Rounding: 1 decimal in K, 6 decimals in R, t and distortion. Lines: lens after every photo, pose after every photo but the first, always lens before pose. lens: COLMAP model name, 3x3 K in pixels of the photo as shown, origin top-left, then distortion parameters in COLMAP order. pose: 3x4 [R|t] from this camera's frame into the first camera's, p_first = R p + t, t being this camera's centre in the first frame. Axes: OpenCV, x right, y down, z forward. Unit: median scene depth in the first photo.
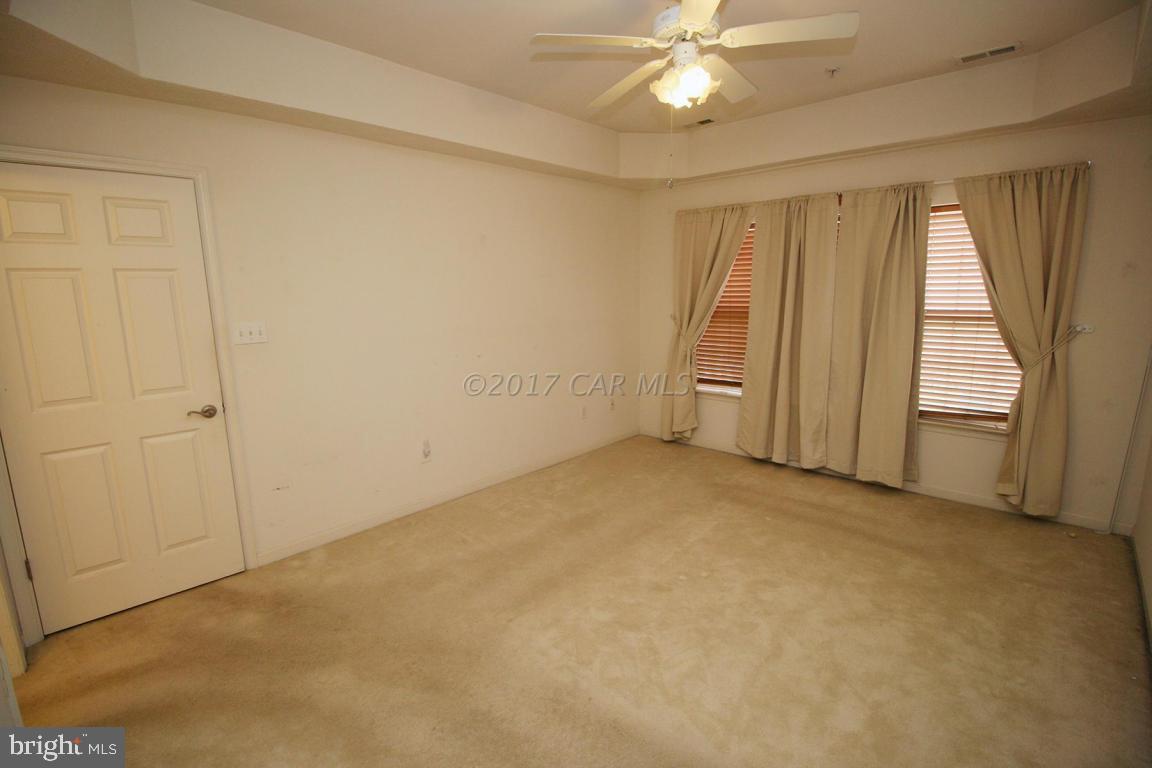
lens RADIAL K [[540.3, 0, 578.7], [0, 540.3, 386.1], [0, 0, 1]] dist [0.000120, -0.012178]
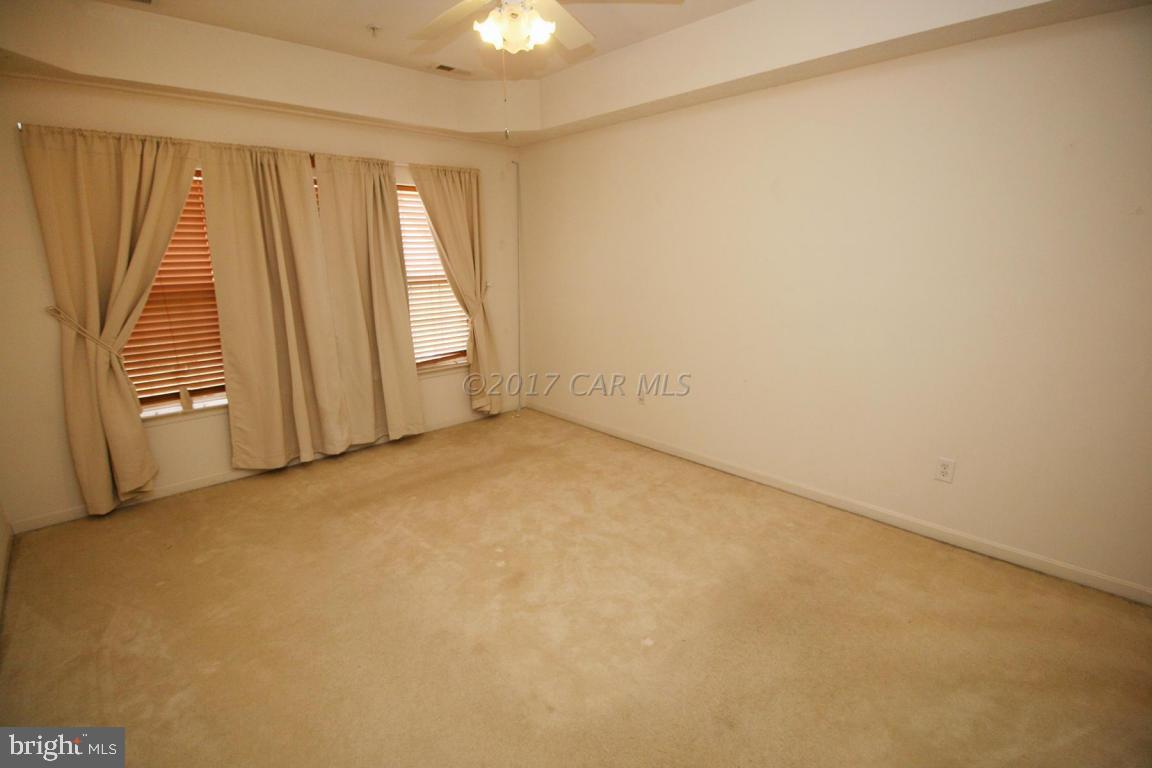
lens RADIAL K [[540.3, 0, 578.7], [0, 540.3, 386.1], [0, 0, 1]] dist [0.000120, -0.012178]
pose [[0.065011, -0.223642, 0.972501, -0.482707], [0.189804, 0.959542, 0.207973, -0.082902], [-0.979667, 0.171064, 0.104829, 0.532658]]
